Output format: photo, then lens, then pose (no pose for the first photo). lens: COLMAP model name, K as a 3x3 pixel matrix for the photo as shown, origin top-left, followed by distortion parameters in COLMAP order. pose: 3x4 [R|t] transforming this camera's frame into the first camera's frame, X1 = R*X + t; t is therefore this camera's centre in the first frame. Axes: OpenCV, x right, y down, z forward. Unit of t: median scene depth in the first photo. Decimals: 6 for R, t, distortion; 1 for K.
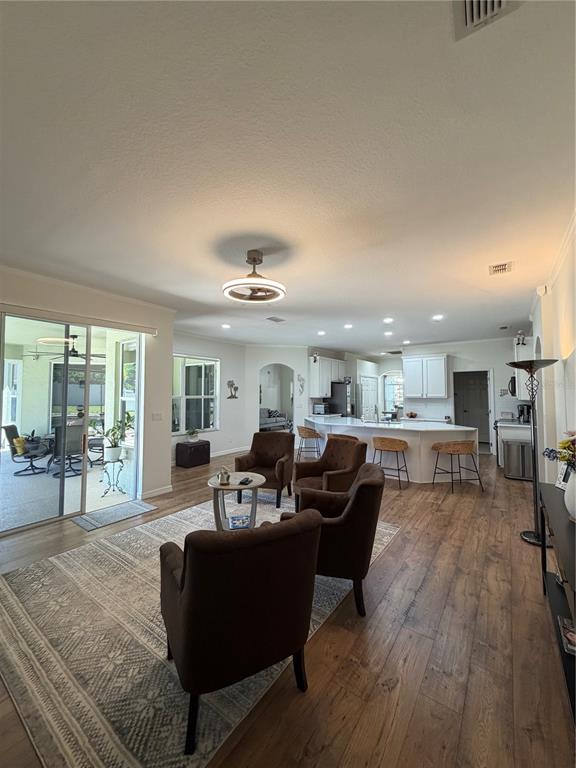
lens RADIAL K [[306.6, 0, 288.8], [0, 306.6, 381.2], [0, 0, 1]] dist [-0.001159, 0.000329]
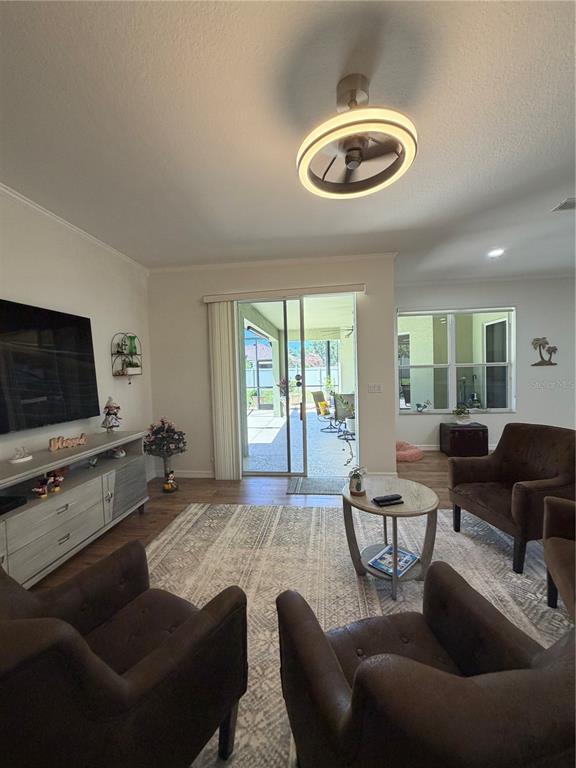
lens RADIAL K [[306.6, 0, 288.5], [0, 306.6, 382.8], [0, 0, 1]] dist [-0.001159, 0.000329]
pose [[0.488092, 0.020481, -0.872552, 0.143612], [0.064226, 0.996171, 0.059310, 0.025185], [0.870426, -0.084989, 0.484907, 0.285403]]
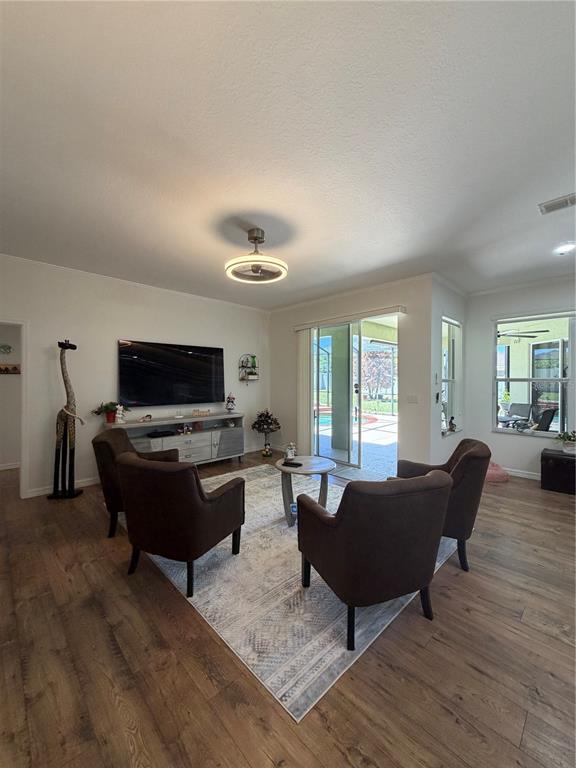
lens RADIAL K [[306.6, 0, 288.1], [0, 306.6, 381.0], [0, 0, 1]] dist [-0.001159, 0.000329]
pose [[-0.178378, 0.005474, -0.983947, 0.405978], [0.040430, 0.999181, -0.001771, 0.035427], [0.983131, -0.040097, -0.178453, 0.596317]]
